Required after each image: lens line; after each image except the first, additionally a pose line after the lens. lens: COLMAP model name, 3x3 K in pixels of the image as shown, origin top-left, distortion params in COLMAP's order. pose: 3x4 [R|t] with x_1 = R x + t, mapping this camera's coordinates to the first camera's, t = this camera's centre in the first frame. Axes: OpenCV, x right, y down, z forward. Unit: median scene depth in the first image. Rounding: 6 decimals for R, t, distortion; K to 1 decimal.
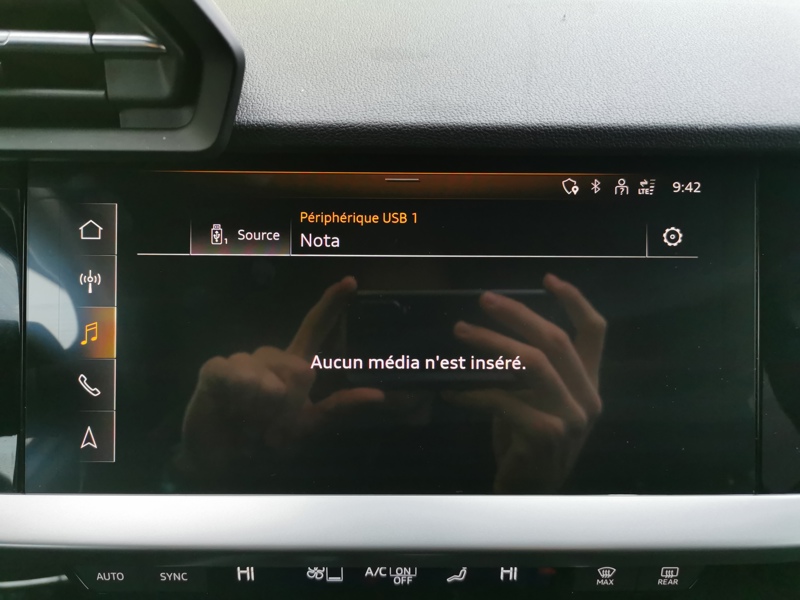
lens RADIAL K [[613.7, 0, 399.3], [0, 613.7, 302.1], [0, 0, 1]] dist [0.006223, -0.006607]
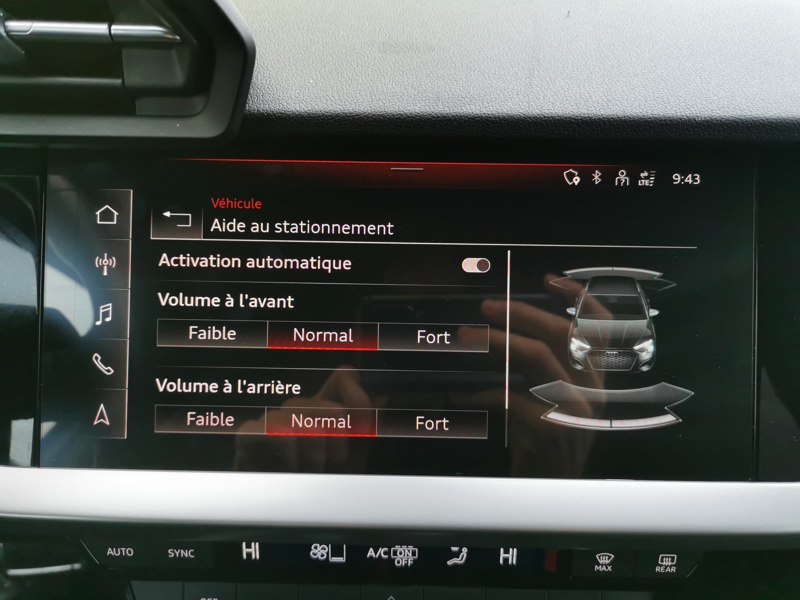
lens RADIAL K [[613.1, 0, 400.4], [0, 613.1, 300.3], [0, 0, 1]] dist [0.004442, -0.003160]
pose [[0.999713, 0.012825, -0.020248, 0.017775], [-0.012967, 0.999892, -0.006894, 0.029127], [0.020157, 0.007155, 0.999771, -0.027865]]
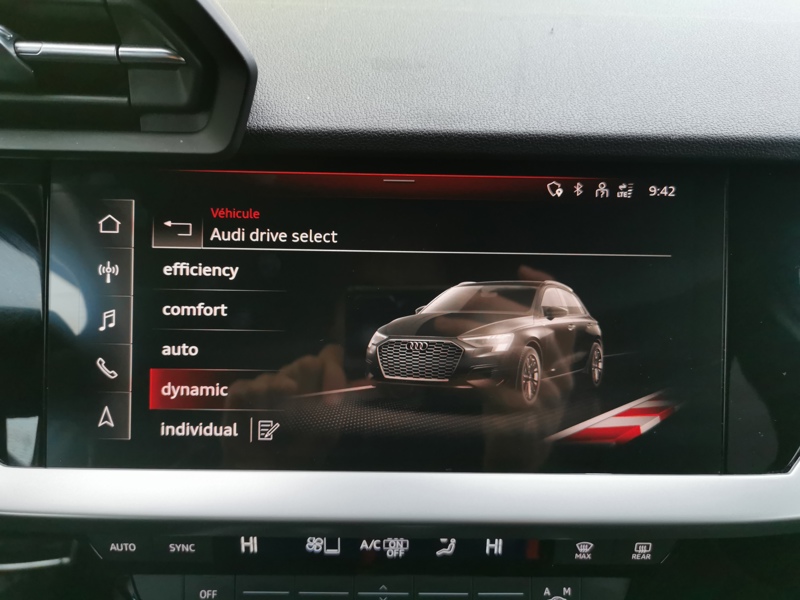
lens RADIAL K [[615.7, 0, 399.6], [0, 615.7, 301.6], [0, 0, 1]] dist [0.003616, -0.006406]
pose [[0.999903, 0.011240, 0.008278, -0.001257], [-0.011318, 0.999891, 0.009500, 0.002481], [-0.008171, -0.009593, 0.999921, -0.087927]]
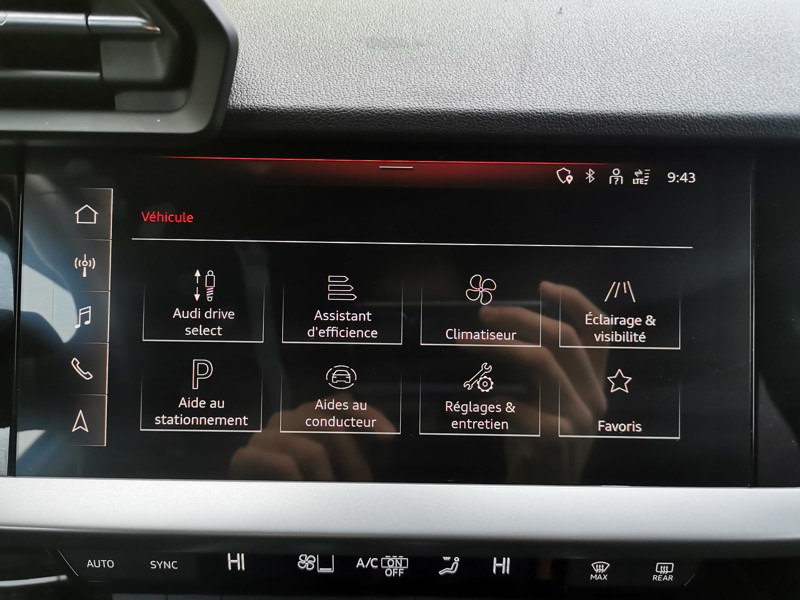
lens RADIAL K [[613.1, 0, 400.4], [0, 613.1, 300.3], [0, 0, 1]] dist [0.004442, -0.003160]
pose [[0.999898, 0.010530, -0.009647, 0.024259], [-0.010699, 0.999786, -0.017679, 0.037084], [0.009459, 0.017781, 0.999797, 0.002375]]
